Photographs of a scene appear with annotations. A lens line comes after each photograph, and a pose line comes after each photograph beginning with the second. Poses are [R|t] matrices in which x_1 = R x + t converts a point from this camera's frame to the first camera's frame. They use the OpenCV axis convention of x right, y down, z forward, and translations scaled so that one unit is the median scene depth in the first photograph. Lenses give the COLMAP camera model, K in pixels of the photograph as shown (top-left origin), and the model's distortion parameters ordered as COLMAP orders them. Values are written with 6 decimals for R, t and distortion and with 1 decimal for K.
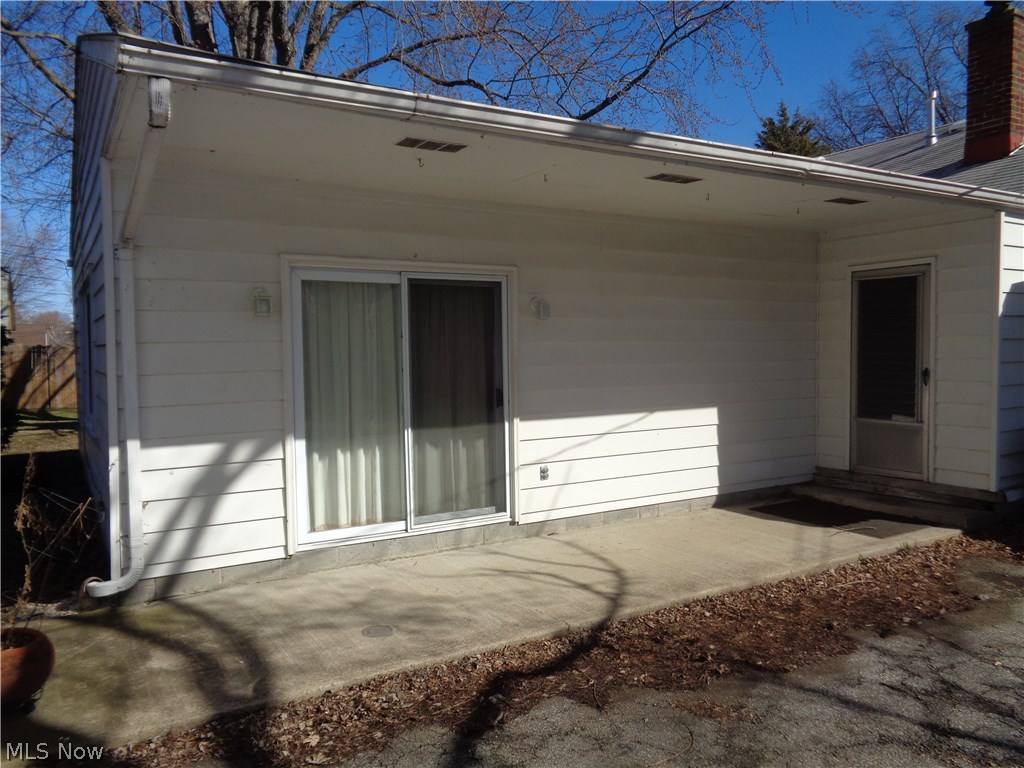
lens RADIAL K [[768.8, 0, 510.4], [0, 768.8, 386.1], [0, 0, 1]] dist [0.000523, -0.000657]
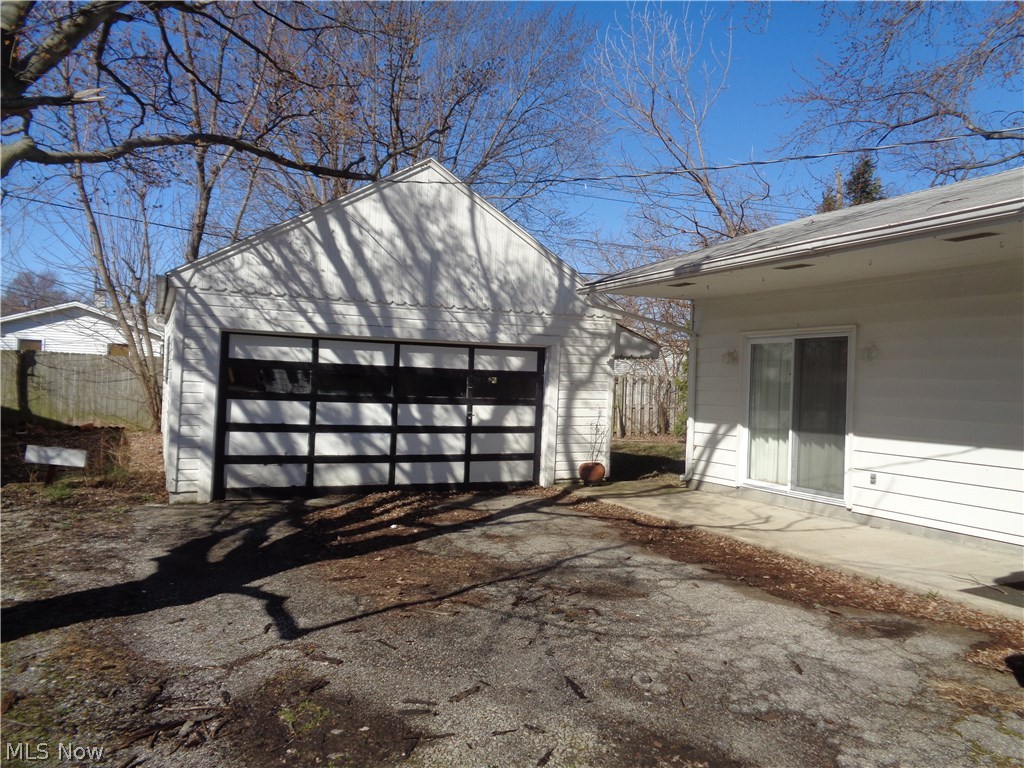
lens RADIAL K [[768.8, 0, 511.3], [0, 768.8, 382.4], [0, 0, 1]] dist [0.000523, -0.000657]
pose [[-0.100597, 0.011449, -0.994861, 1.583073], [-0.074690, 0.997025, 0.019027, -0.033115], [0.992120, 0.076221, -0.099443, 0.572463]]
